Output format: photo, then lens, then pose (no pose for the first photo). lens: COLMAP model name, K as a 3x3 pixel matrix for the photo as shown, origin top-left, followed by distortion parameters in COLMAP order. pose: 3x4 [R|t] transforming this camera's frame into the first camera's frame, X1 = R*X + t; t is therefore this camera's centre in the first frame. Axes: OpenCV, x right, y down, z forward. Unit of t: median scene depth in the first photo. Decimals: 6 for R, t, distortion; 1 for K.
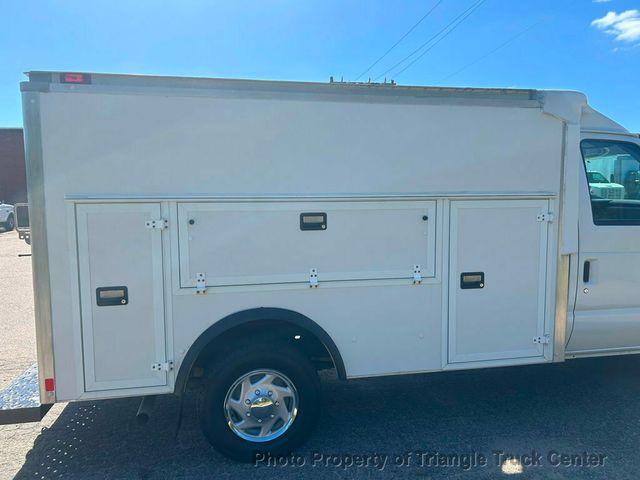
lens RADIAL K [[482.9, 0, 317.5], [0, 482.9, 240.5], [0, 0, 1]] dist [0.050609, -0.063953]
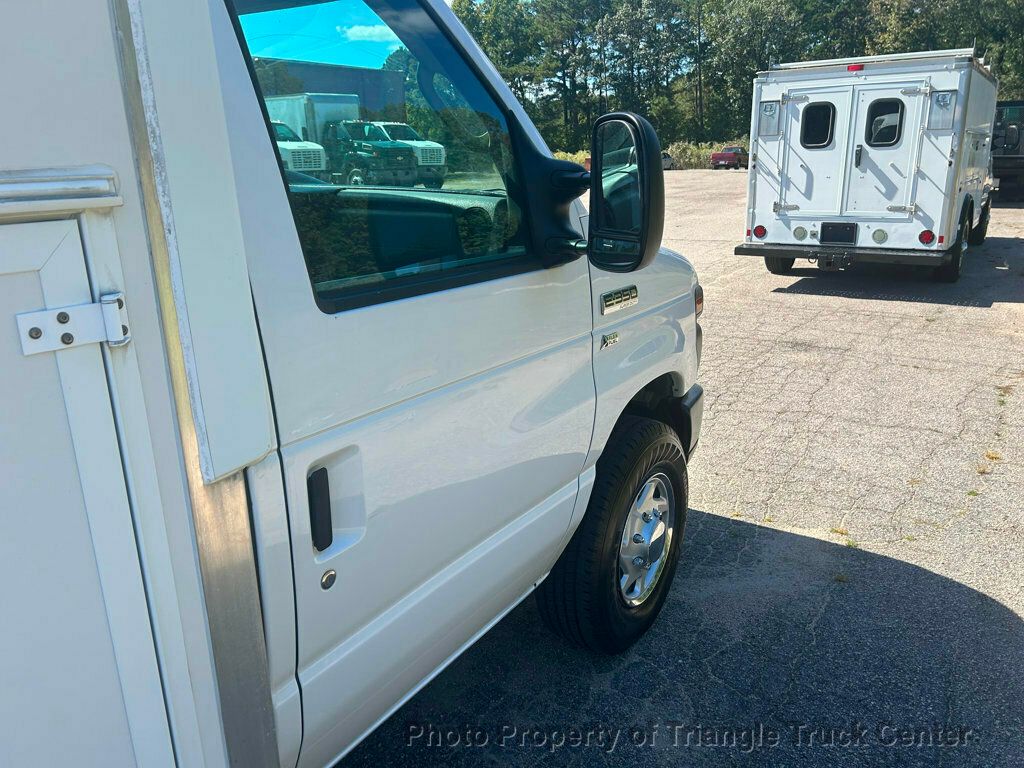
lens RADIAL K [[772.7, 0, 508.0], [0, 772.7, 384.8], [0, 0, 1]] dist [0.050609, -0.063953]
pose [[0.706050, -0.210825, 0.676052, 0.384194], [0.083200, 0.972741, 0.216456, -0.074037], [-0.703258, -0.096581, 0.704344, 0.694459]]
